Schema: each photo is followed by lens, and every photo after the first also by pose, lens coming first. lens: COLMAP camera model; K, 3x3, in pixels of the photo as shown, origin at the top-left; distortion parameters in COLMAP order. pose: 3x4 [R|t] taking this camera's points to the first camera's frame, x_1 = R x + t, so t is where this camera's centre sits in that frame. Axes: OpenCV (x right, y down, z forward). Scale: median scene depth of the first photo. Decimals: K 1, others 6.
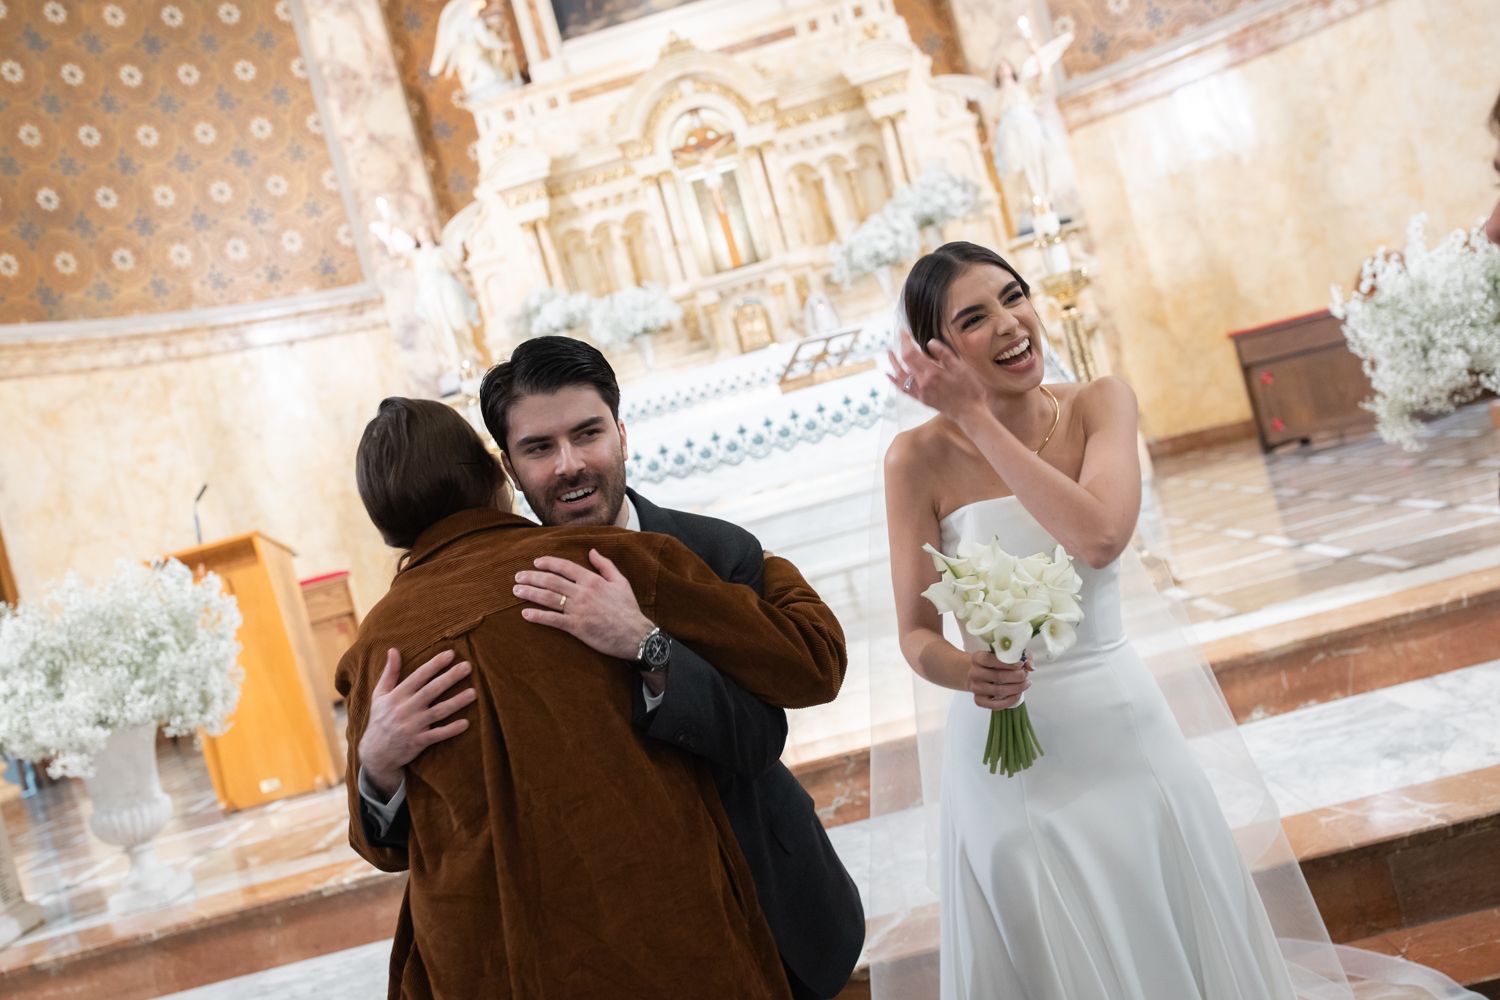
lens RADIAL K [[1520.2, 0, 707.4], [0, 1520.2, 498.8], [0, 0, 1]] dist [0.021970, -0.059287]
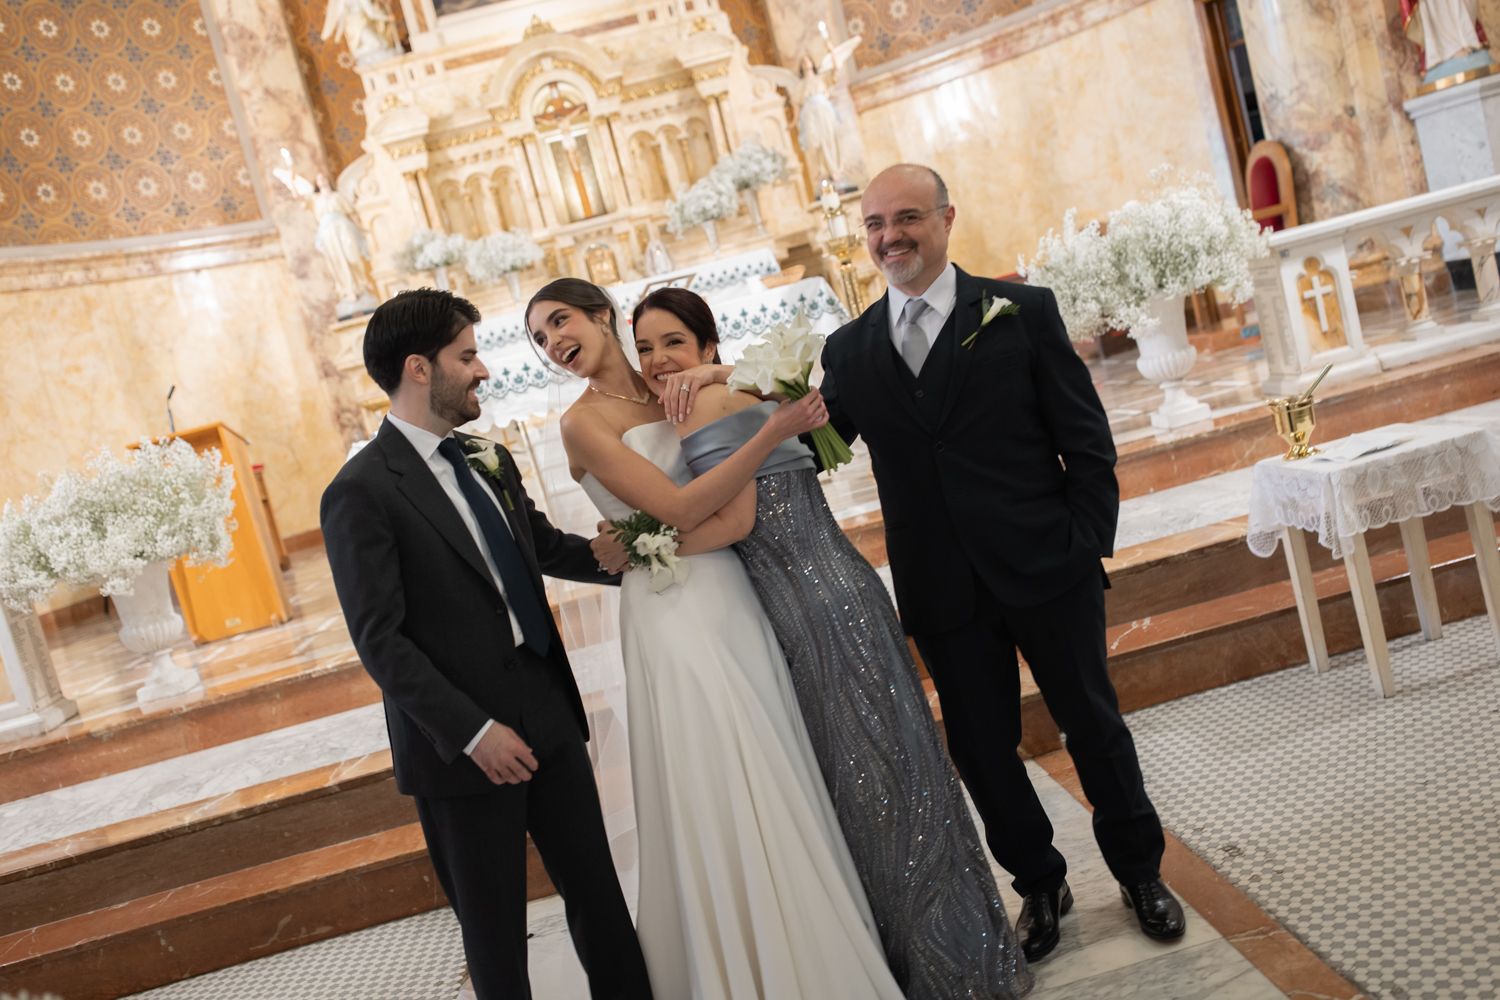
lens RADIAL K [[1439.2, 0, 742.5], [0, 1439.2, 534.7], [0, 0, 1]] dist [0.008379, -0.020747]
pose [[0.989545, -0.001413, 0.144220, -0.024977], [-0.009404, 0.997192, 0.074292, 0.013695], [-0.143920, -0.074871, 0.986753, -0.167106]]
